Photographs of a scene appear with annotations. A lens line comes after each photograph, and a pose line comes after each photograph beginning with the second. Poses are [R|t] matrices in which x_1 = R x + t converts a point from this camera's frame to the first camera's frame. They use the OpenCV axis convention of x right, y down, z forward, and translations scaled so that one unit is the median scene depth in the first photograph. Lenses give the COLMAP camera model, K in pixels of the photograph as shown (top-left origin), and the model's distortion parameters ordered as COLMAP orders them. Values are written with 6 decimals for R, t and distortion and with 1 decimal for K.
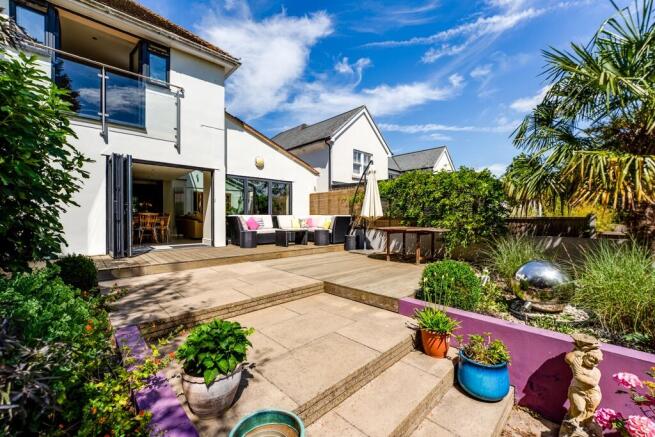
lens RADIAL K [[270.0, 0, 326.1], [0, 270.0, 215.6], [0, 0, 1]] dist [-0.006888, -0.000081]
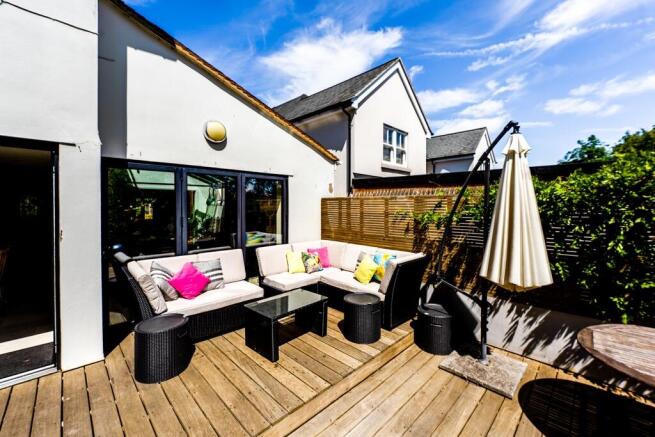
lens RADIAL K [[270.0, 0, 328.1], [0, 270.0, 212.8], [0, 0, 1]] dist [-0.006888, -0.000081]
pose [[0.999767, 0.000106, 0.021571, -0.056536], [-0.000711, 0.999607, 0.028029, -0.064219], [-0.021559, -0.028038, 0.999374, 0.445922]]
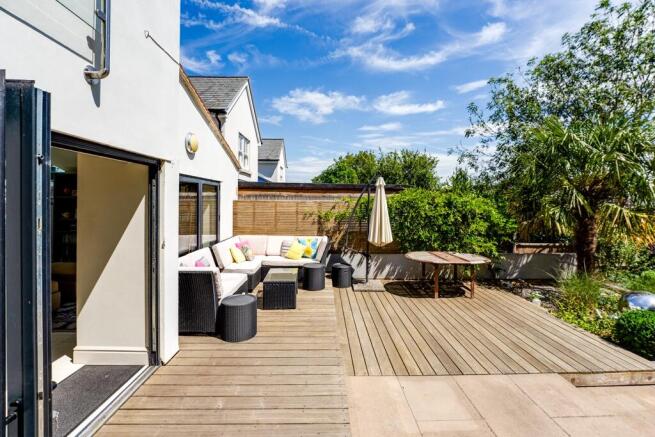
lens RADIAL K [[285.1, 0, 326.8], [0, 285.1, 206.6], [0, 0, 1]] dist [-0.002382, 0.001740]
pose [[0.666647, -0.011100, 0.745290, -0.385238], [-0.011601, 0.999613, 0.025265, -0.081548], [-0.745283, -0.025489, 0.666261, 0.380386]]
